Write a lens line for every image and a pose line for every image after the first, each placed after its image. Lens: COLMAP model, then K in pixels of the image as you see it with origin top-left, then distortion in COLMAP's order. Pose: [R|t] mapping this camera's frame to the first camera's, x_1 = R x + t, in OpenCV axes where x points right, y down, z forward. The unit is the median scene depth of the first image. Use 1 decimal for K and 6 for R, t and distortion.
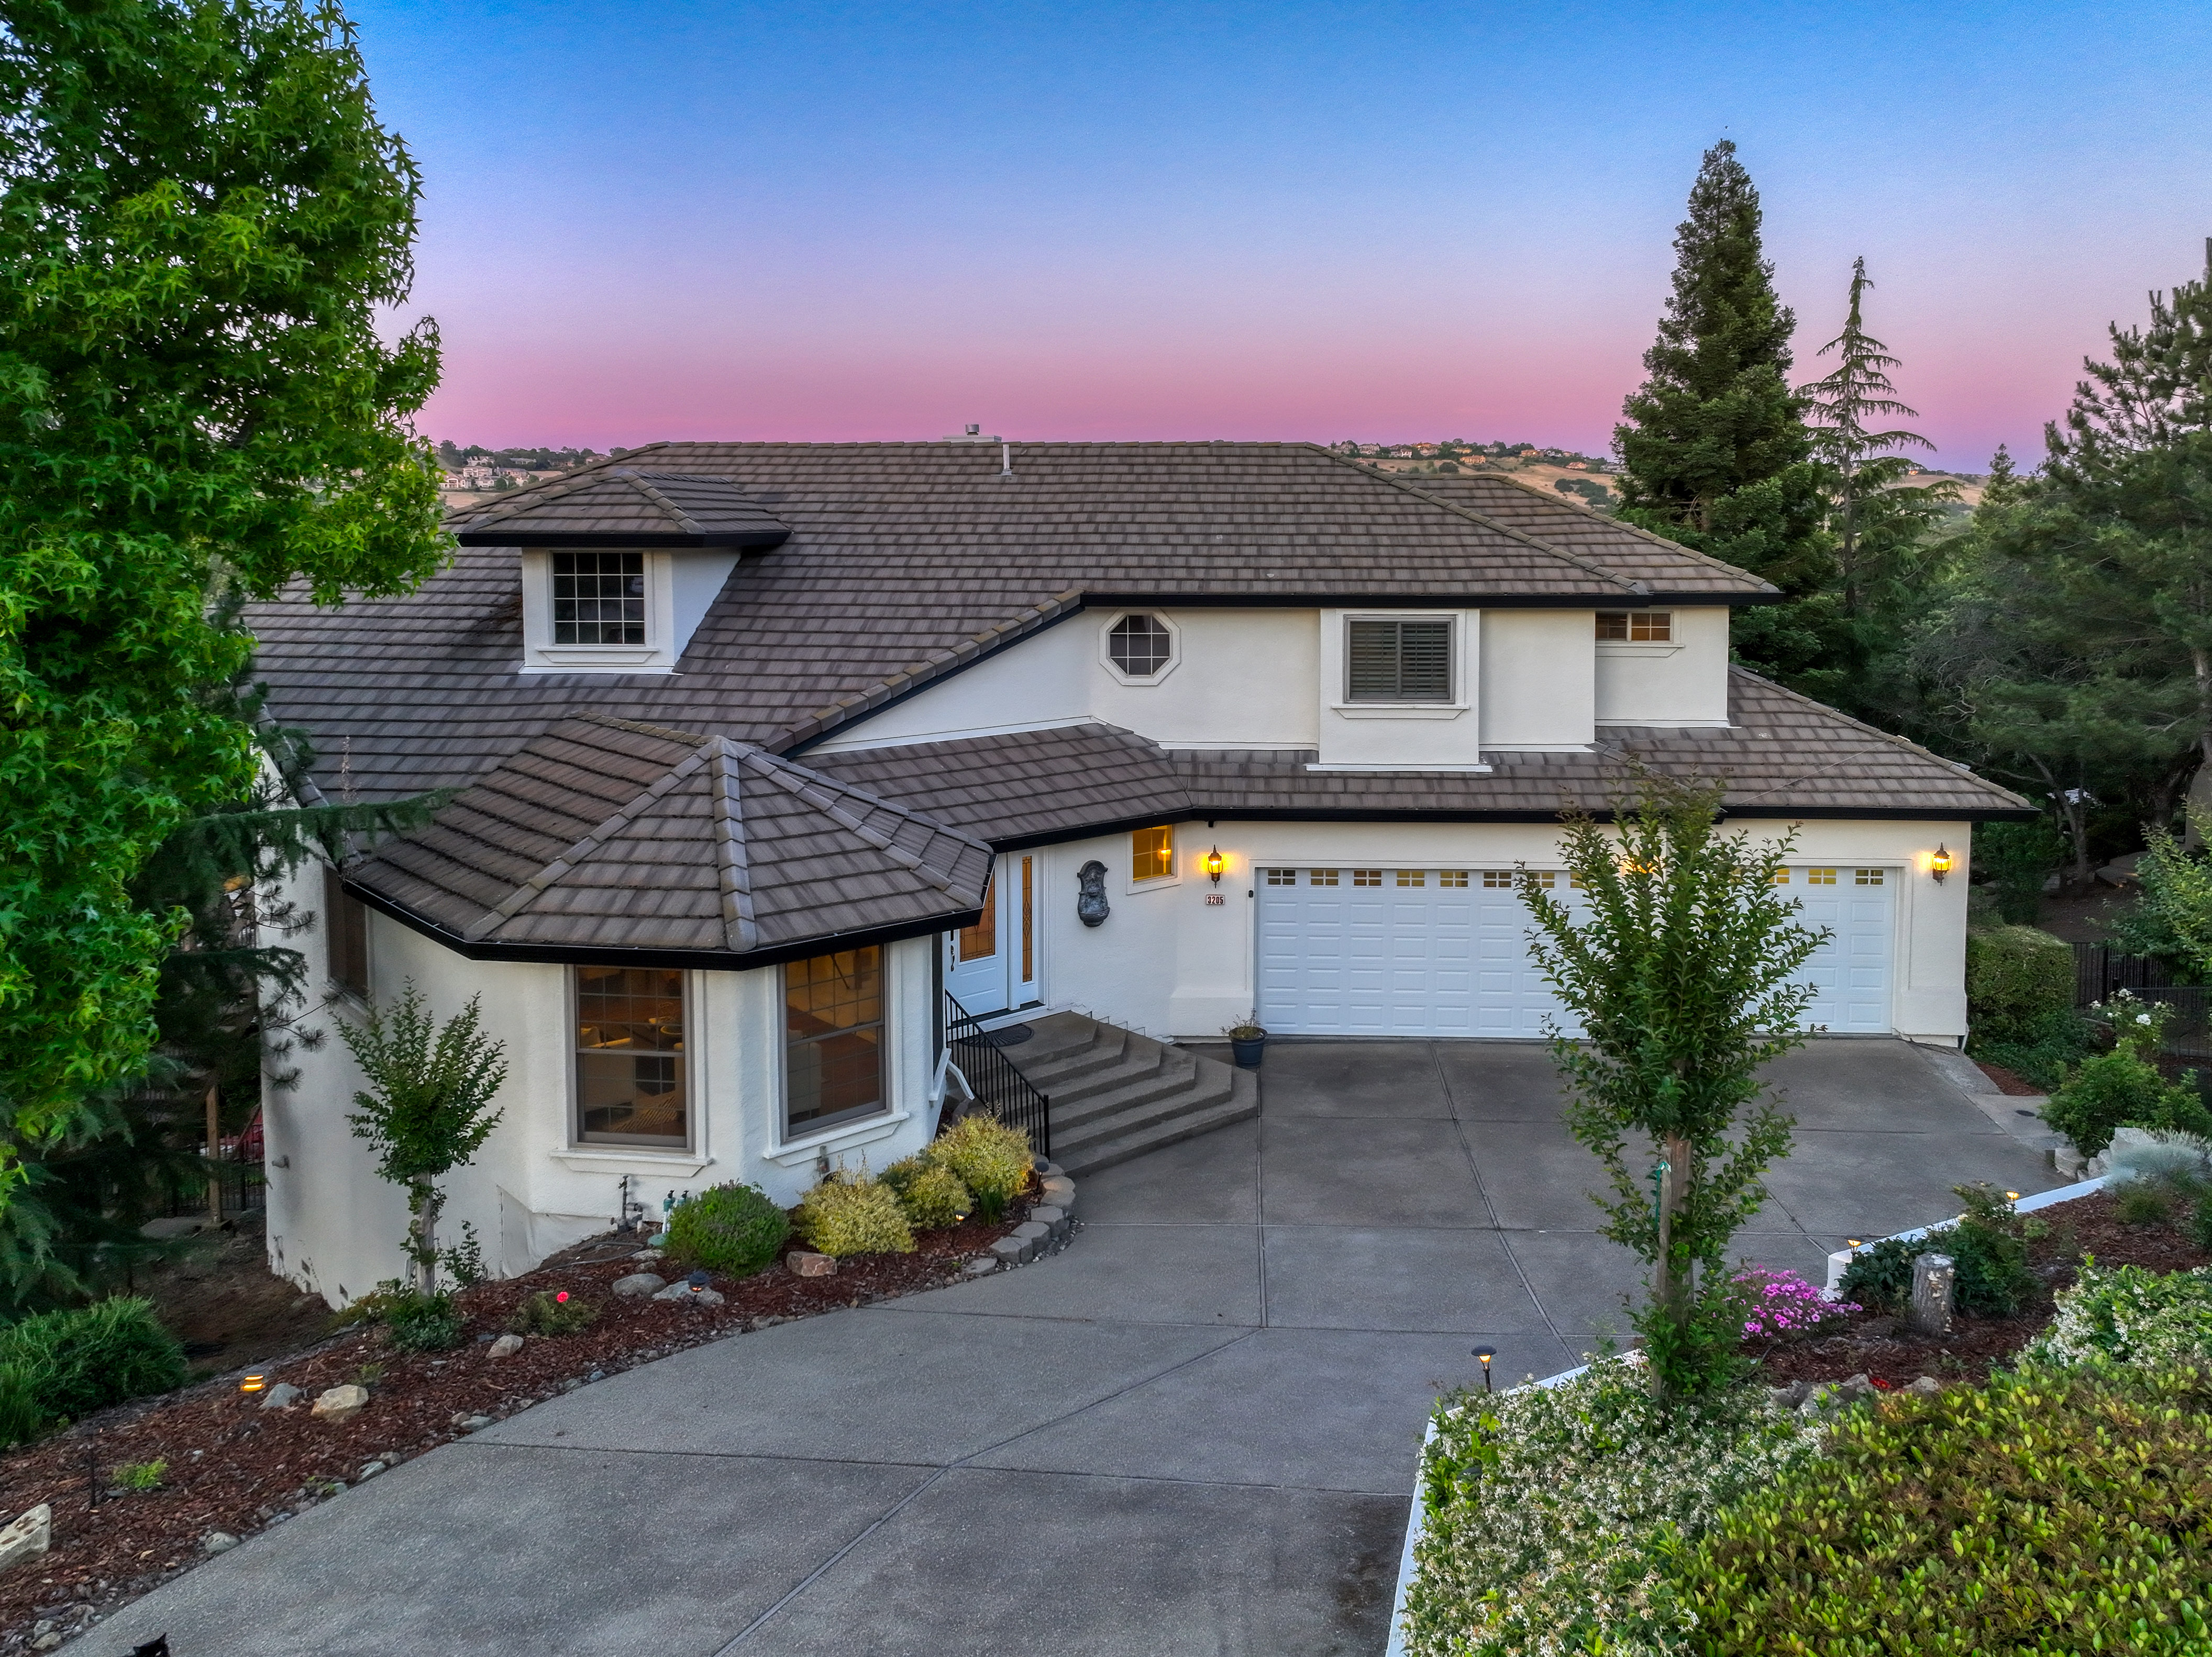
lens RADIAL K [[1614.3, 0, 1195.8], [0, 1614.3, 634.1], [0, 0, 1]] dist [0.007145, 0.003919]
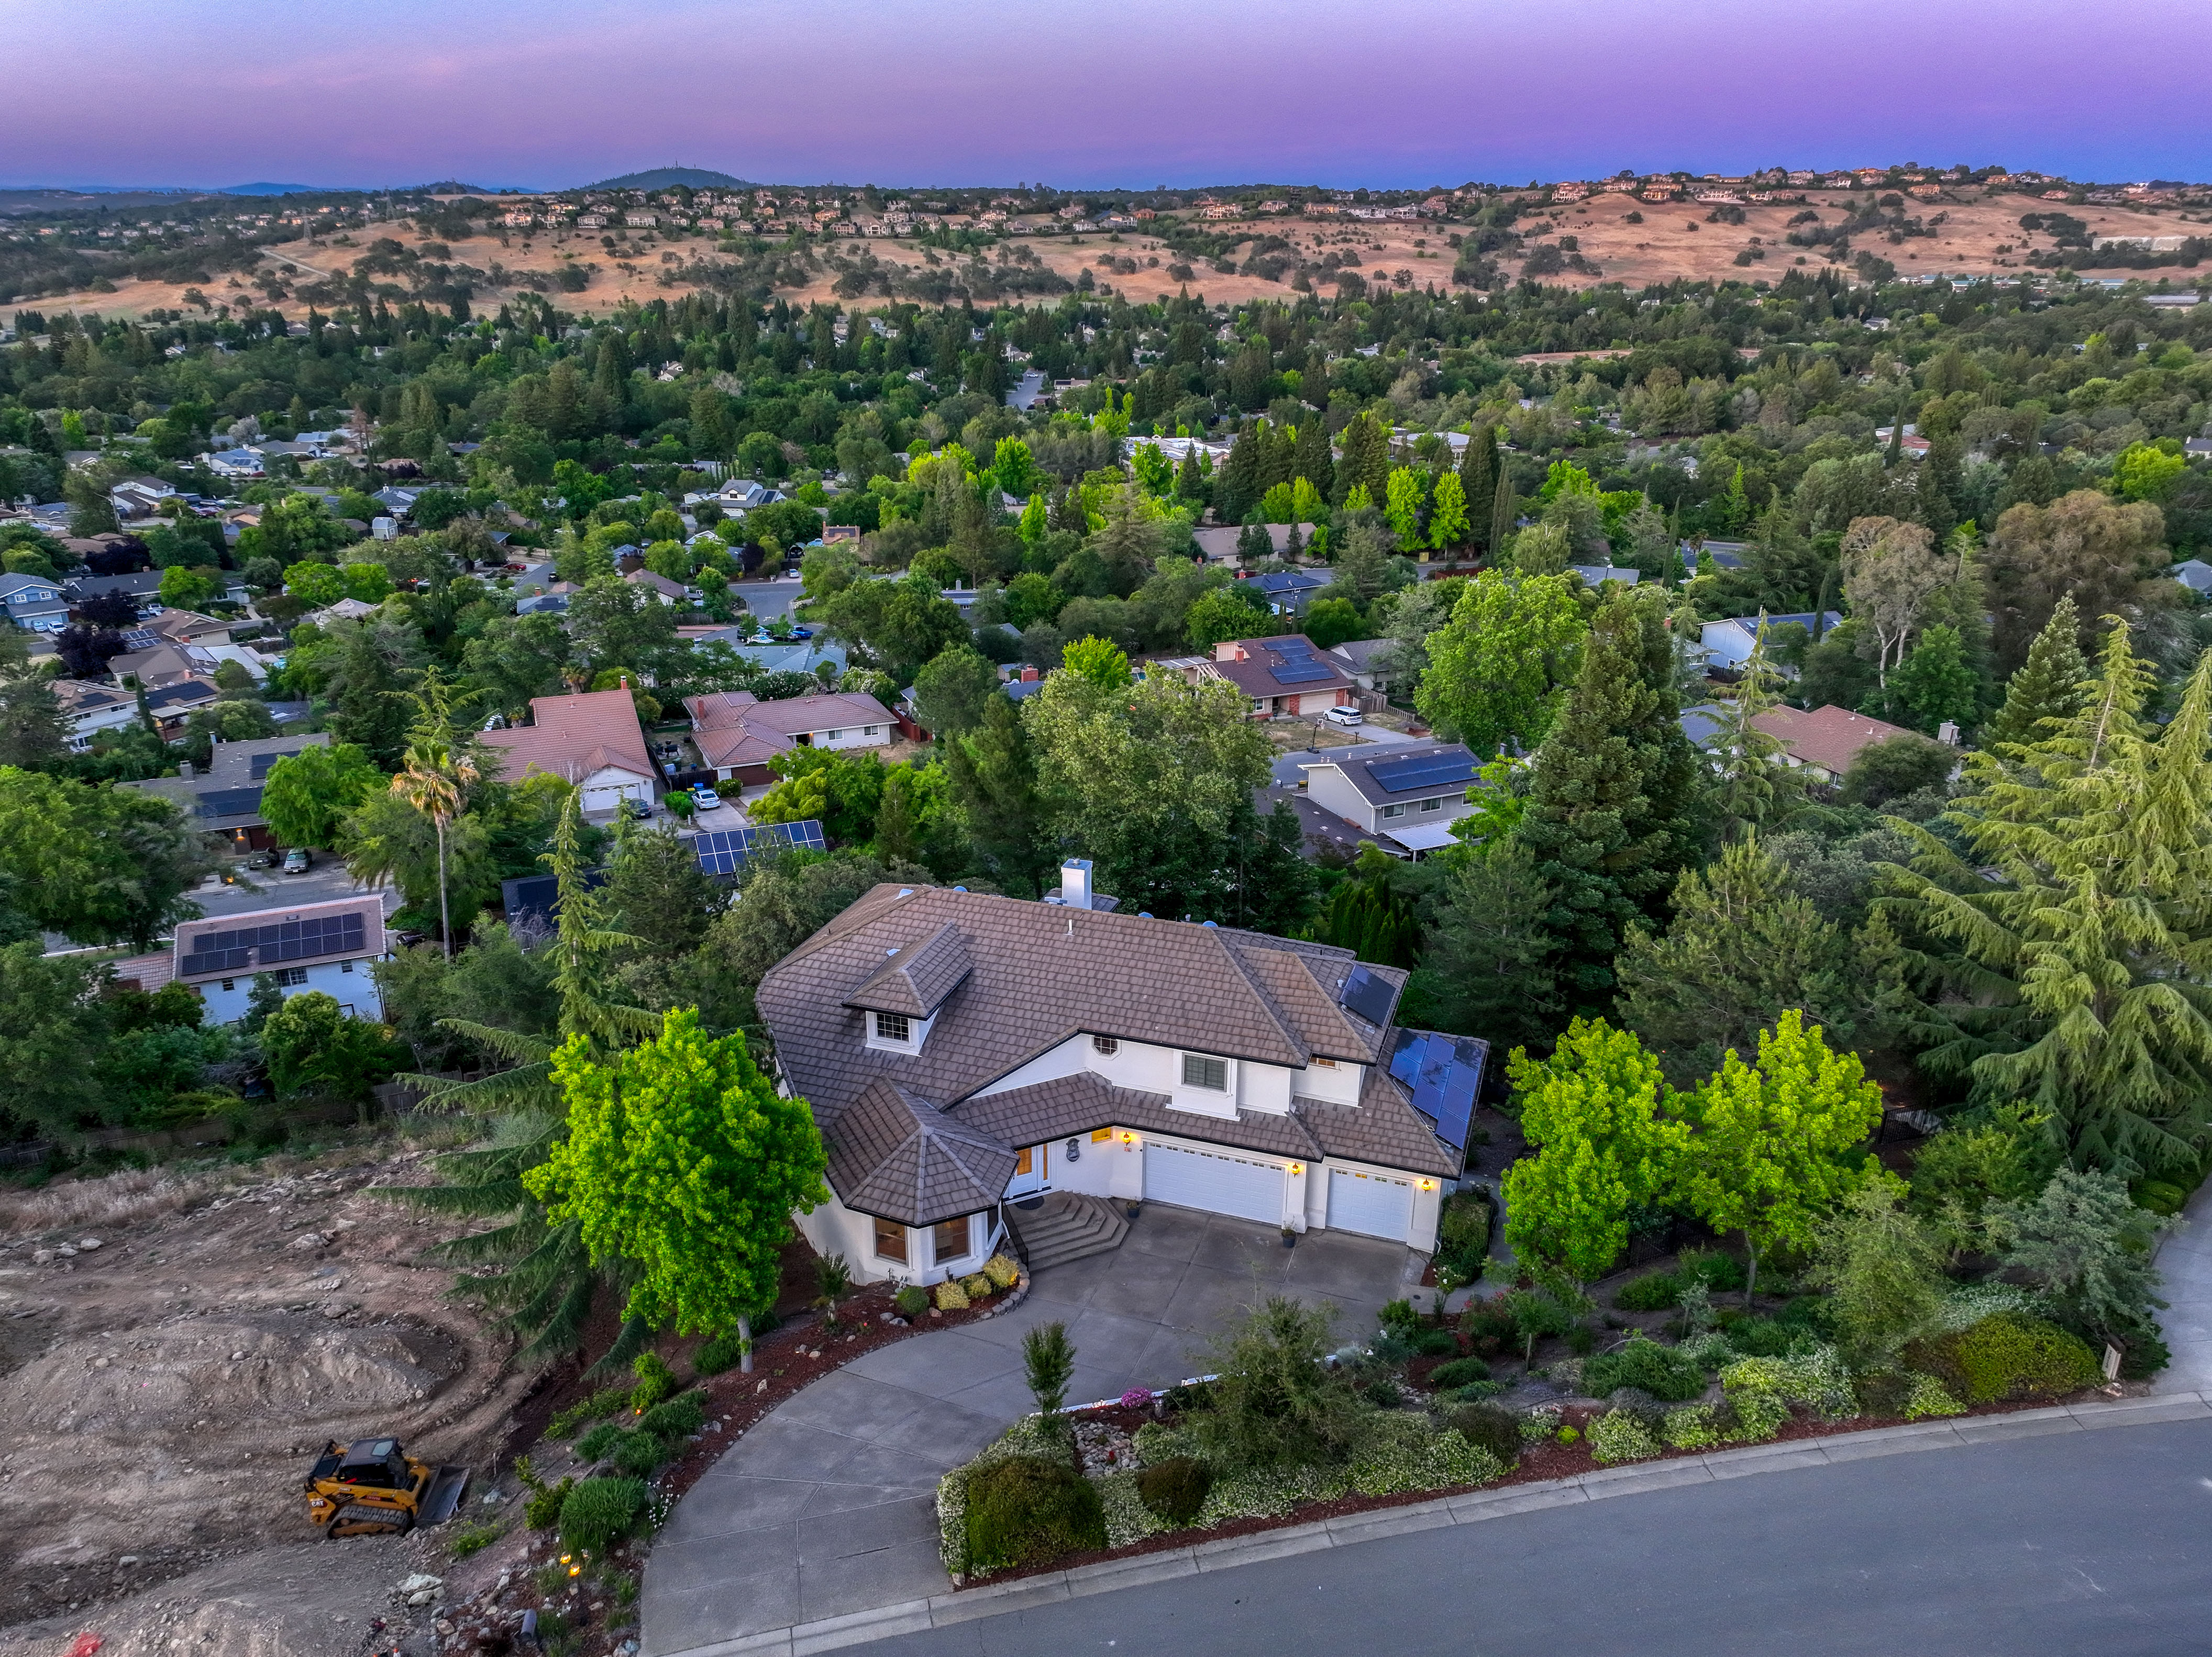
lens RADIAL K [[1560.8, 0, 1106.0], [0, 1560.8, 828.5], [0, 0, 1]] dist [0.005550, 0.005335]
pose [[0.956949, 0.104306, -0.270865, 0.576690], [-0.020118, 0.954790, 0.296600, -1.013387], [0.289557, -0.278382, 0.915784, -1.059719]]
